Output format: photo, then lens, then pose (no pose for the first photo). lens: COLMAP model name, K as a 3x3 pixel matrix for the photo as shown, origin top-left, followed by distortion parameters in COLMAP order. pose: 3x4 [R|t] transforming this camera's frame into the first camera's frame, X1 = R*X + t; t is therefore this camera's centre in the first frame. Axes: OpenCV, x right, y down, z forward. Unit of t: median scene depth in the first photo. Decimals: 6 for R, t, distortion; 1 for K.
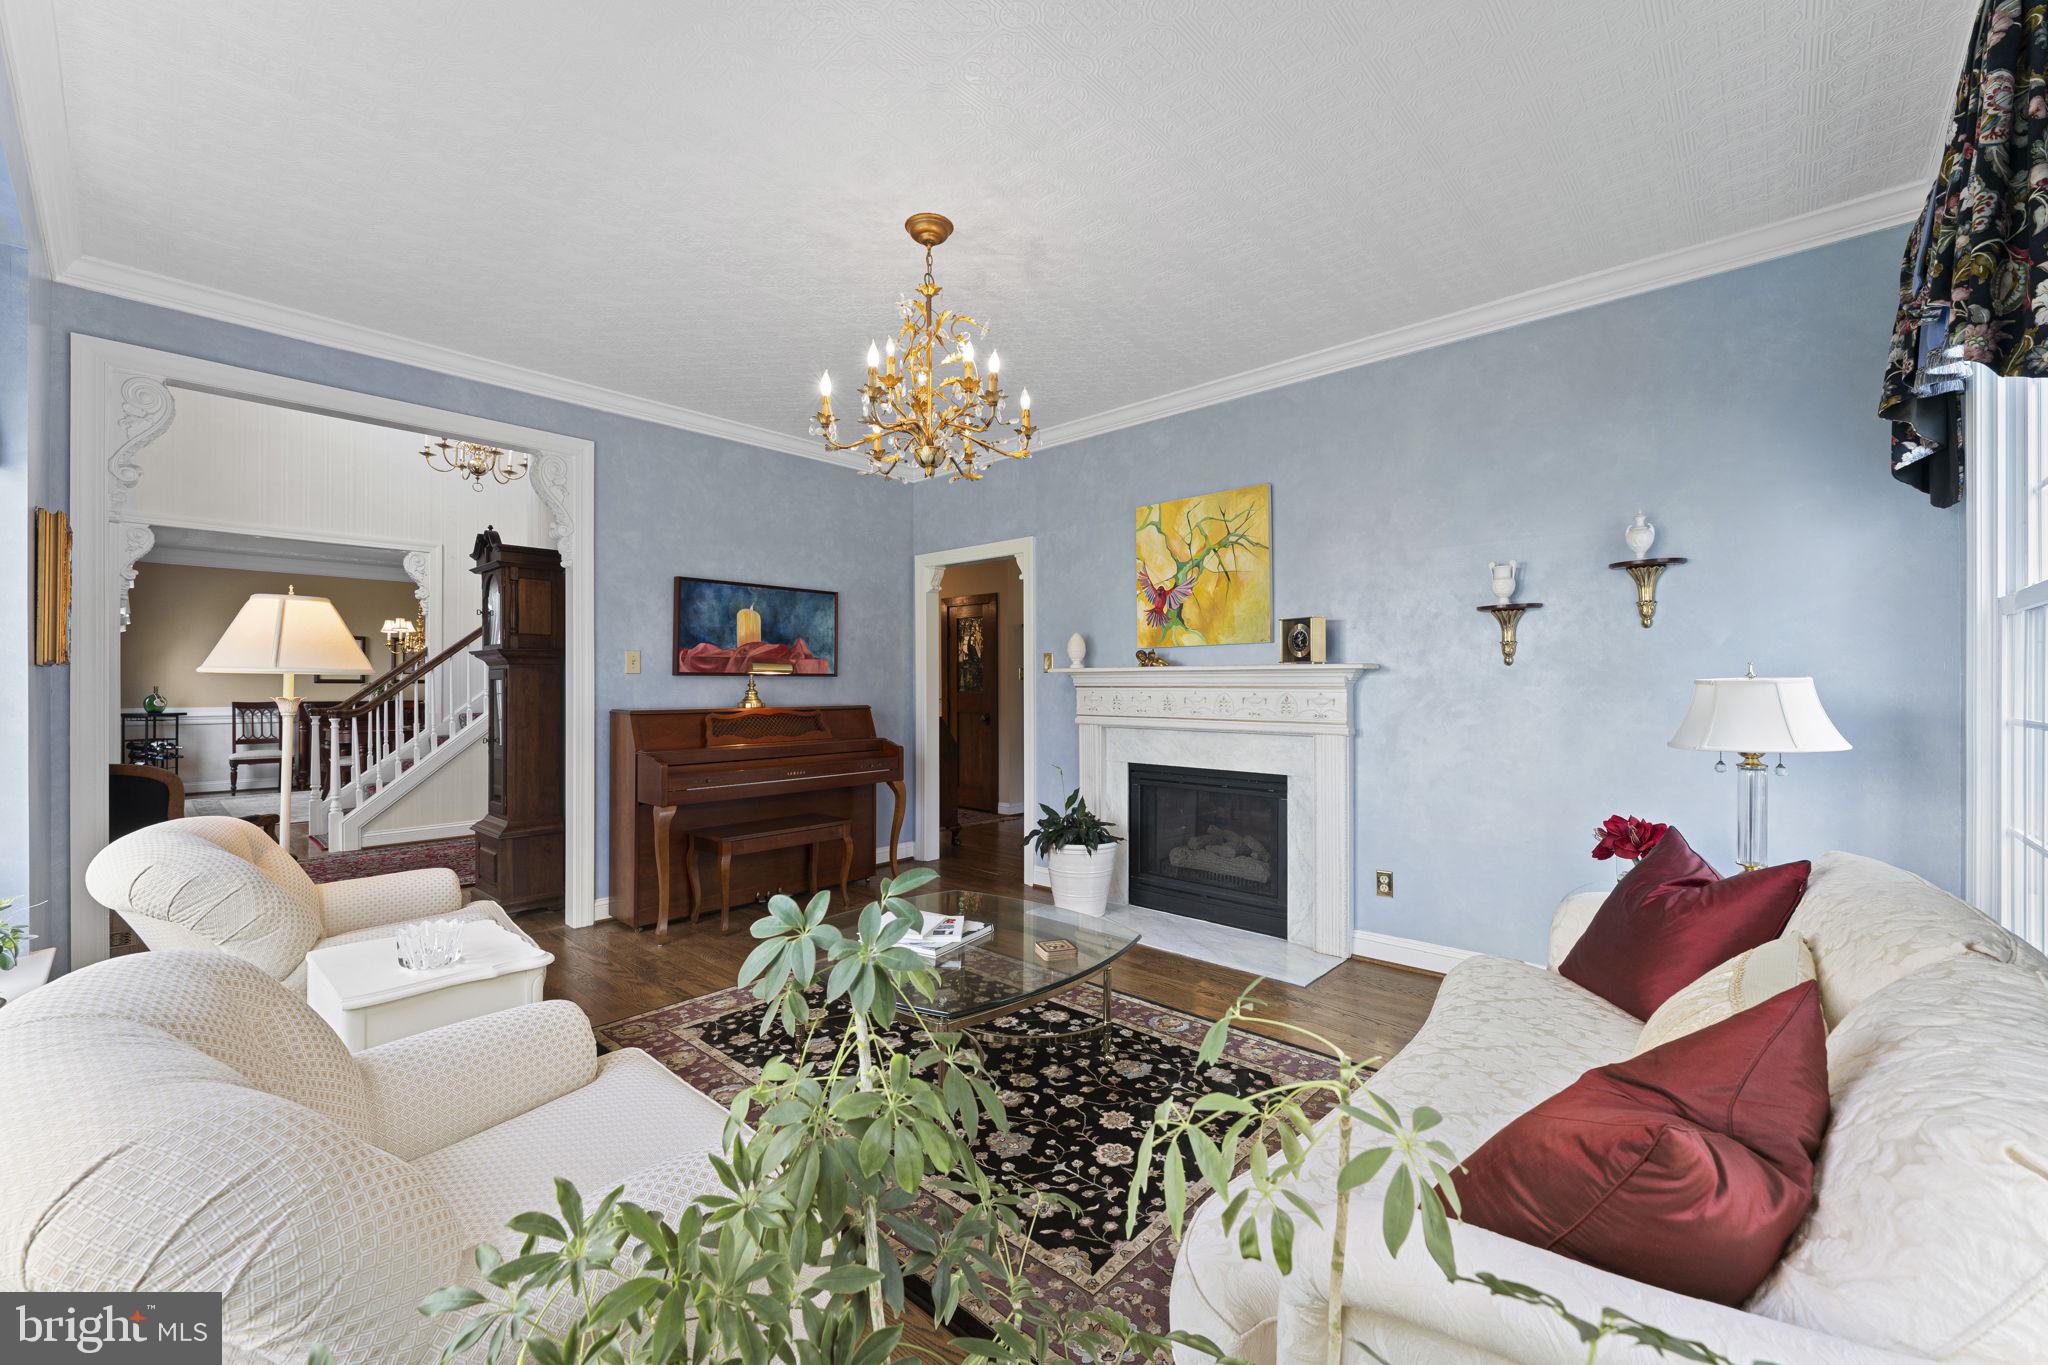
lens RADIAL K [[825.4, 0, 1018.9], [0, 825.4, 678.8], [0, 0, 1]] dist [0.010046, -0.000231]
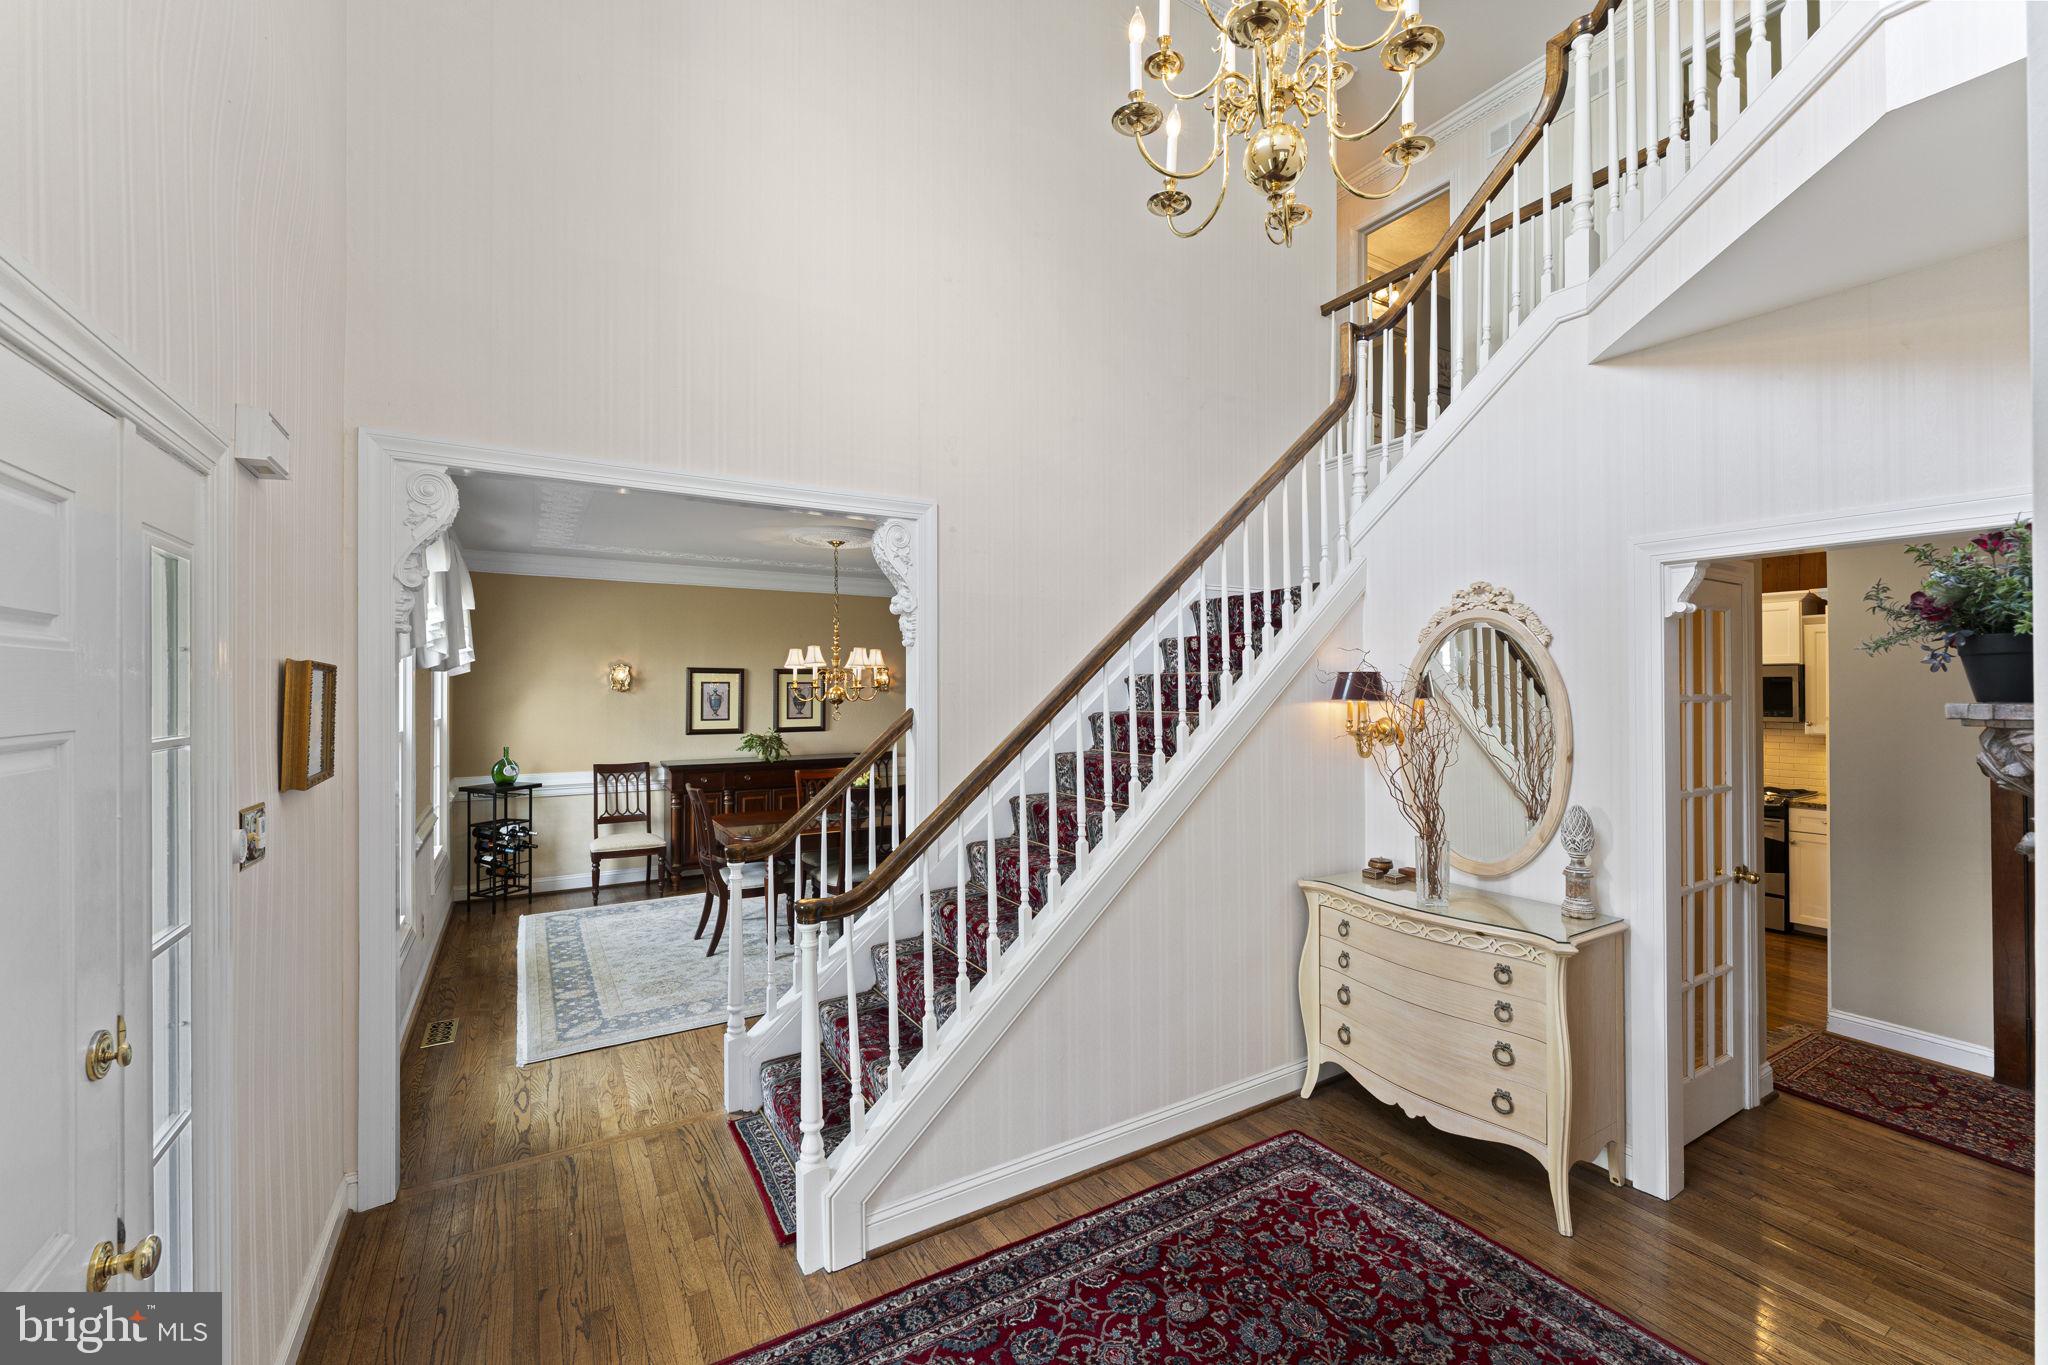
lens RADIAL K [[825.4, 0, 1021.8], [0, 825.4, 676.7], [0, 0, 1]] dist [0.010046, -0.000231]
pose [[0.961968, -0.005495, -0.273108, -0.409090], [0.005050, 0.999985, -0.002331, -0.045271], [0.273116, 0.000863, 0.961981, 0.429876]]
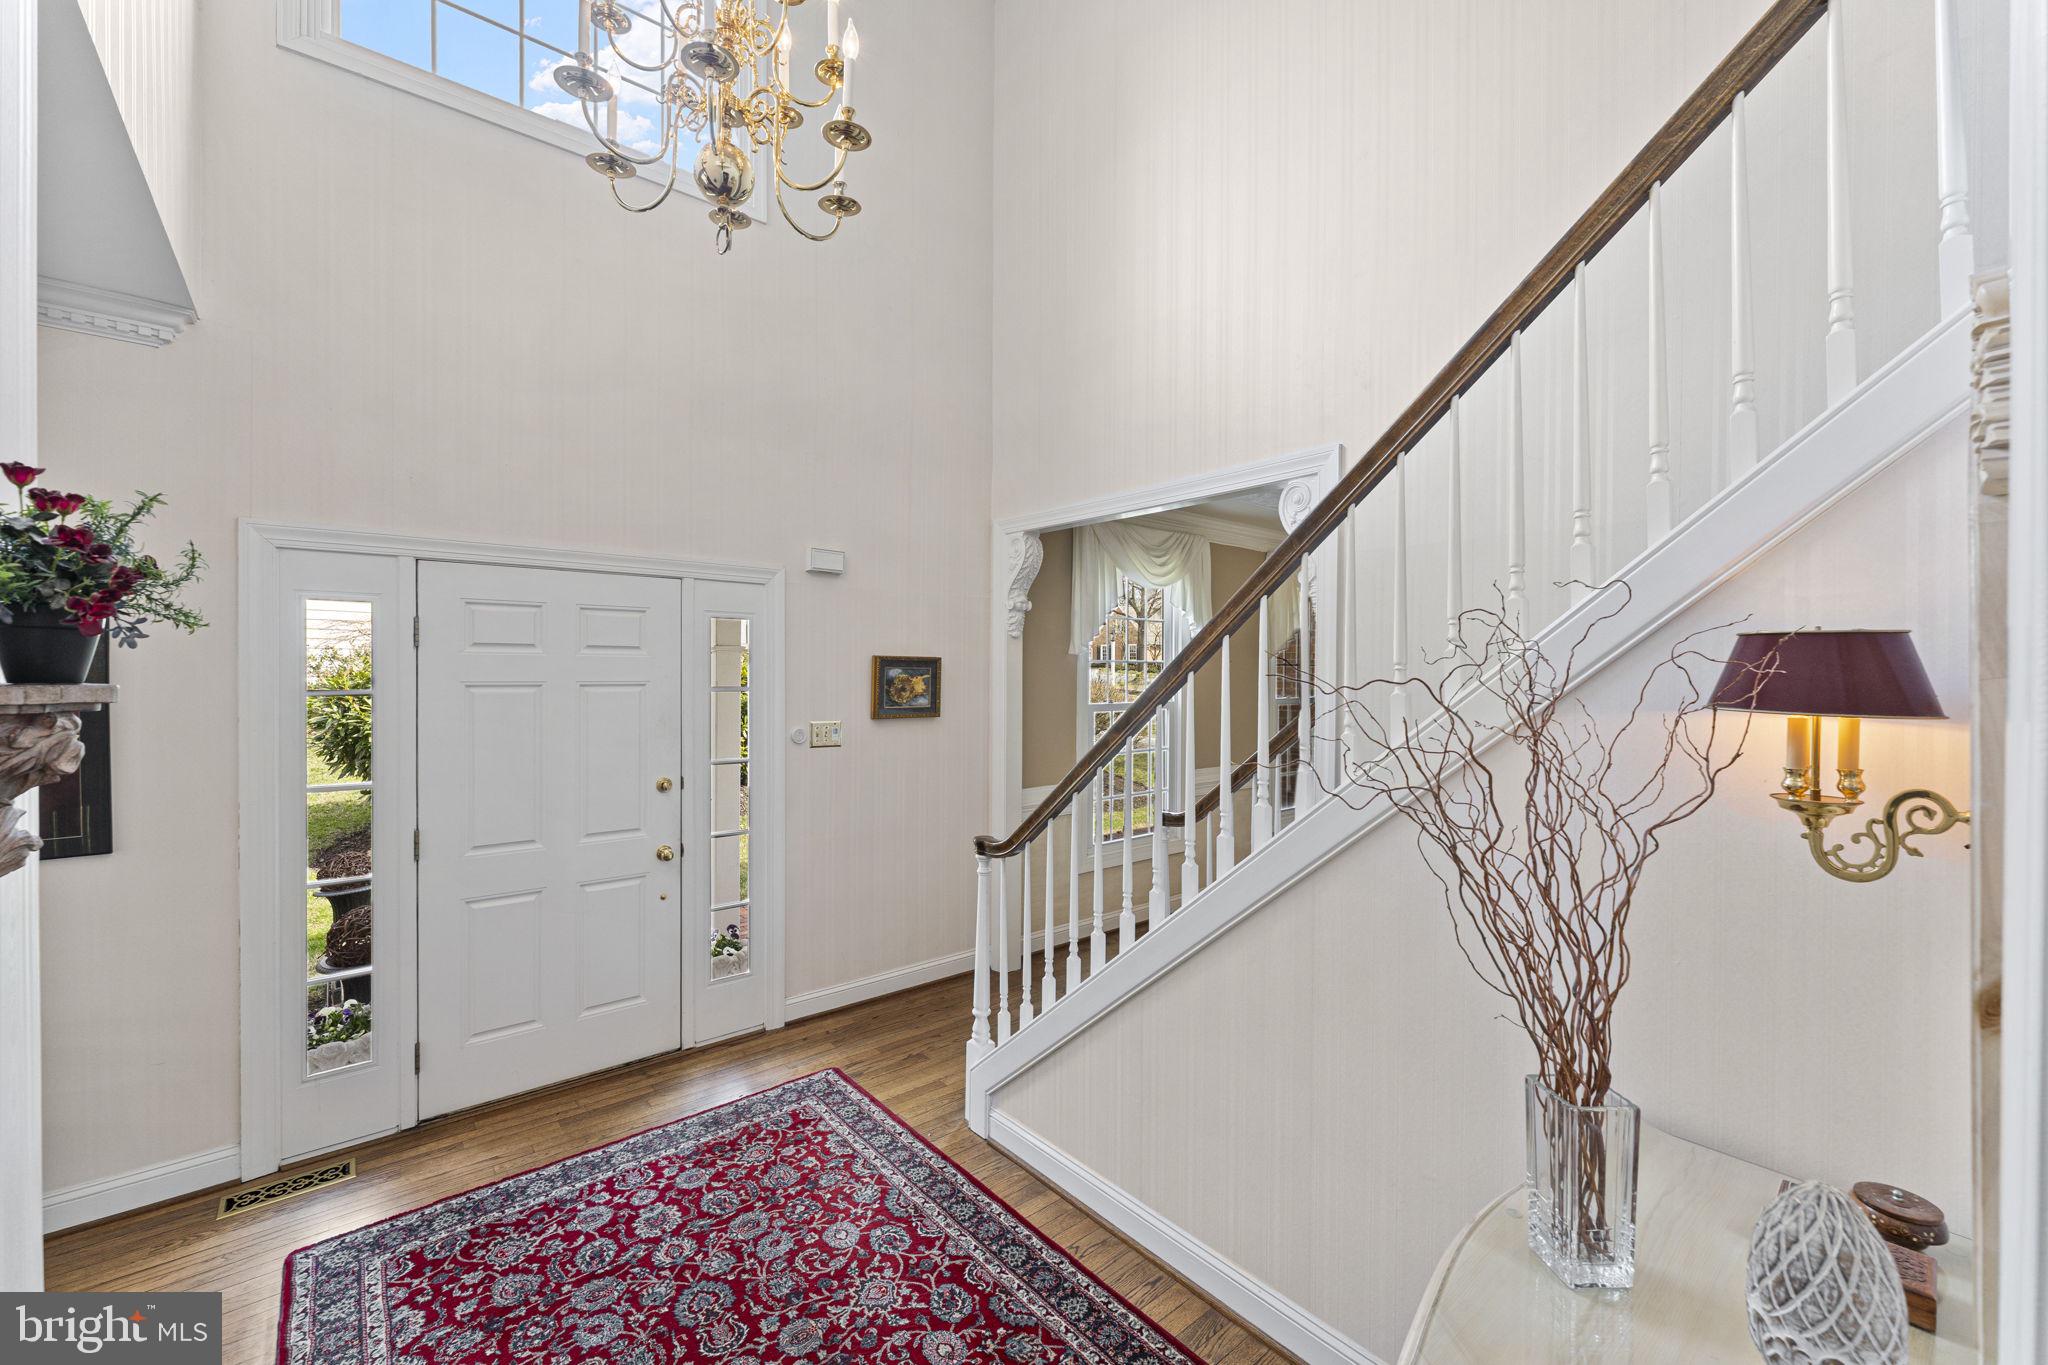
lens RADIAL K [[825.4, 0, 1017.2], [0, 825.4, 677.9], [0, 0, 1]] dist [0.010046, -0.000231]
pose [[-0.127288, -0.001441, -0.991865, -0.223913], [-0.001260, 0.999998, -0.001291, -0.039573], [0.991865, 0.001086, -0.127290, 0.708007]]
